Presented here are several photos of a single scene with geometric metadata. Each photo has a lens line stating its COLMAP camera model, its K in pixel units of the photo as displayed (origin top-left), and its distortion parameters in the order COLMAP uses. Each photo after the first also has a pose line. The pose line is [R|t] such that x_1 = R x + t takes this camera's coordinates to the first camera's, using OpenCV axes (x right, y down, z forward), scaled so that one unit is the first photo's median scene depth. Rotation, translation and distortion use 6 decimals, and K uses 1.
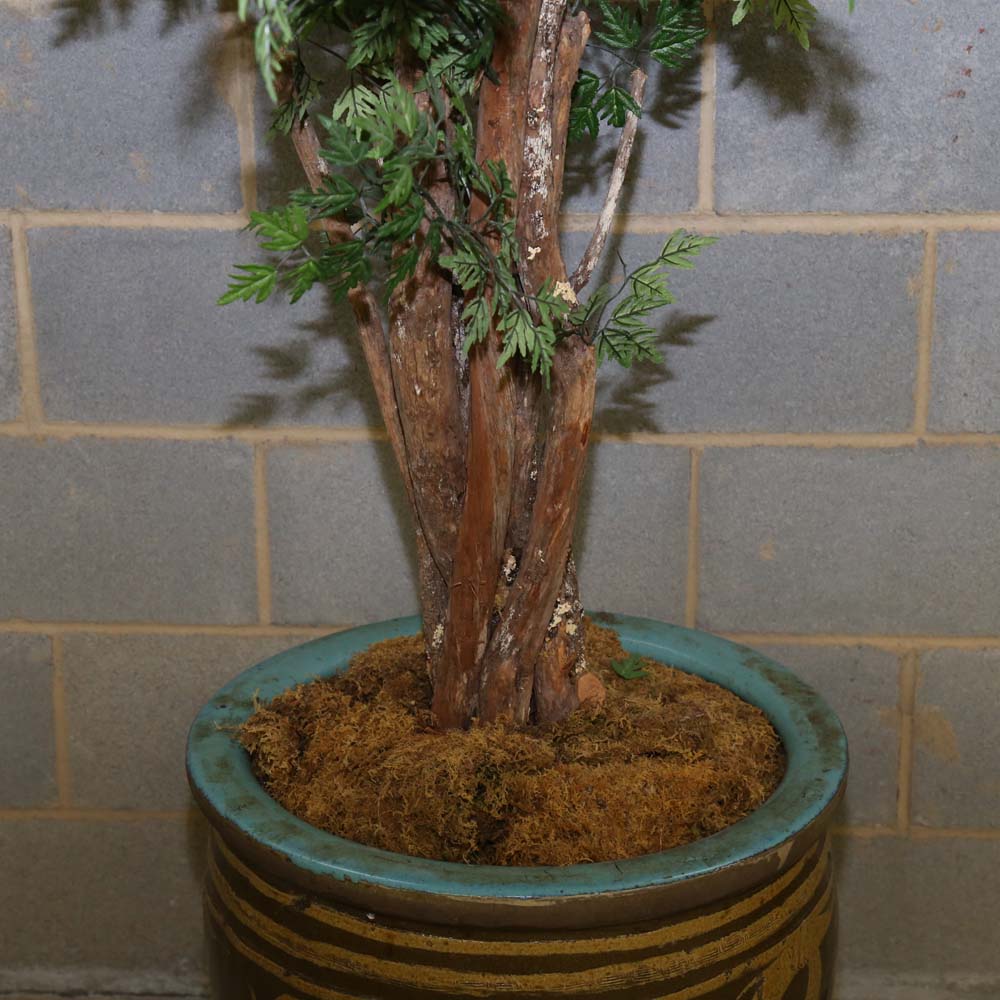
lens RADIAL K [[2458.2, 0, 501.2], [0, 2458.2, 499.4], [0, 0, 1]] dist [0.178417, 0.000000]
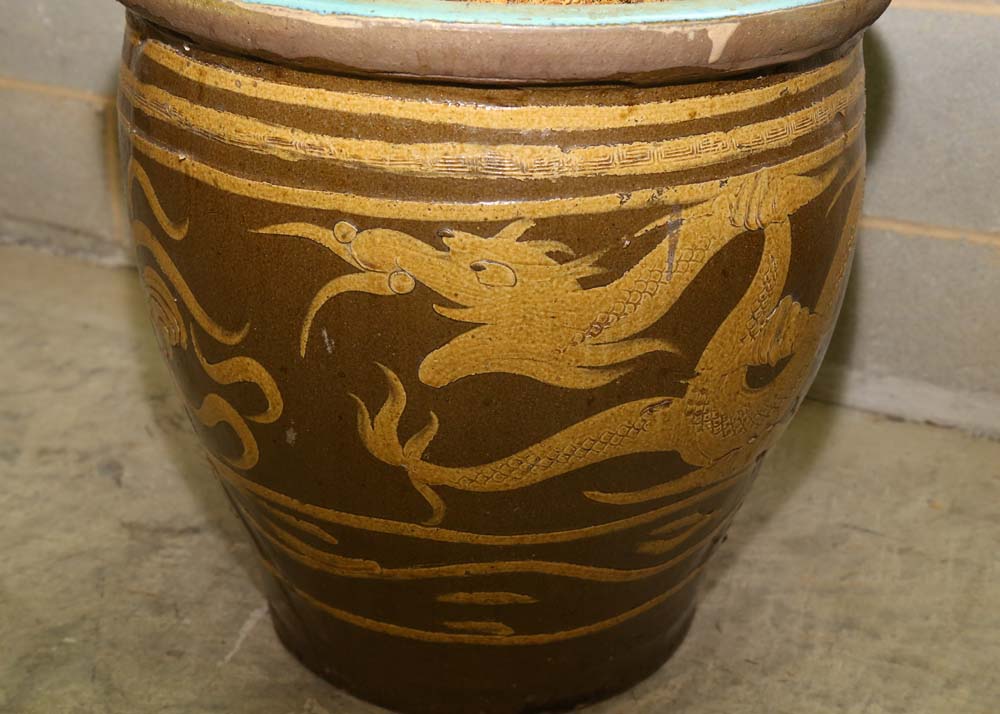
lens RADIAL K [[1476.1, 0, 505.1], [0, 1476.1, 358.8], [0, 0, 1]] dist [0.098276, 0.000000]
pose [[0.937837, 0.173935, -0.300347, 0.203922], [-0.147067, 0.982986, 0.110043, 0.198758], [0.314377, -0.059031, 0.947461, 0.570136]]
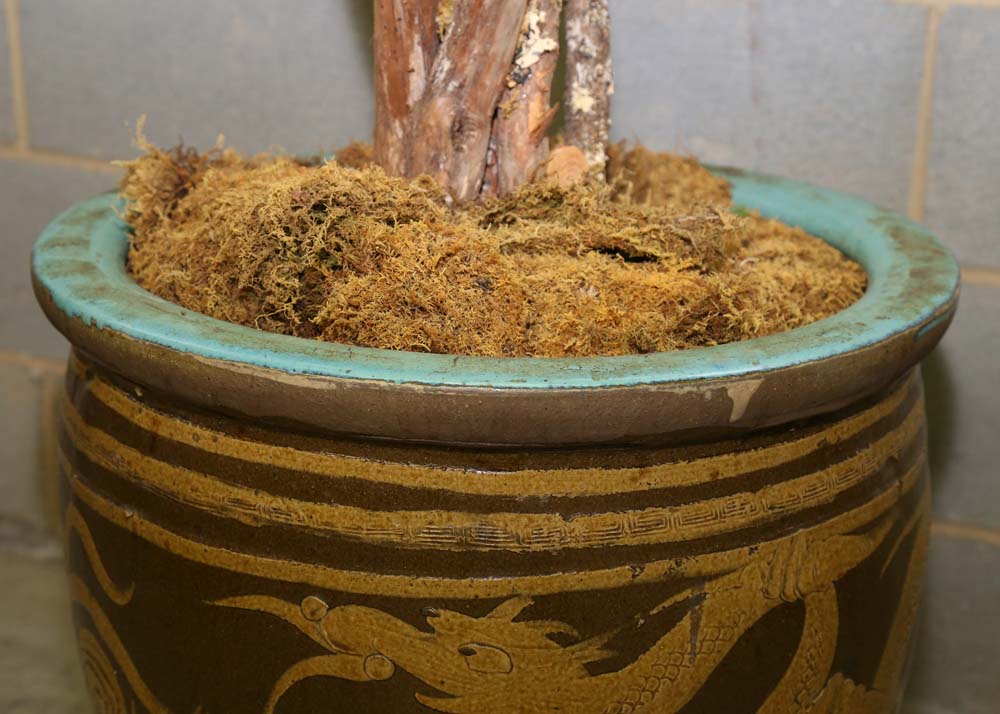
lens RADIAL K [[1864.0, 0, 494.9], [0, 1864.0, 363.0], [0, 0, 1]] dist [0.192260, 0.000000]
pose [[0.930360, 0.134412, -0.341121, 0.220186], [-0.146287, 0.989199, -0.009203, 0.150228], [0.336199, 0.058464, 0.939974, 0.532073]]
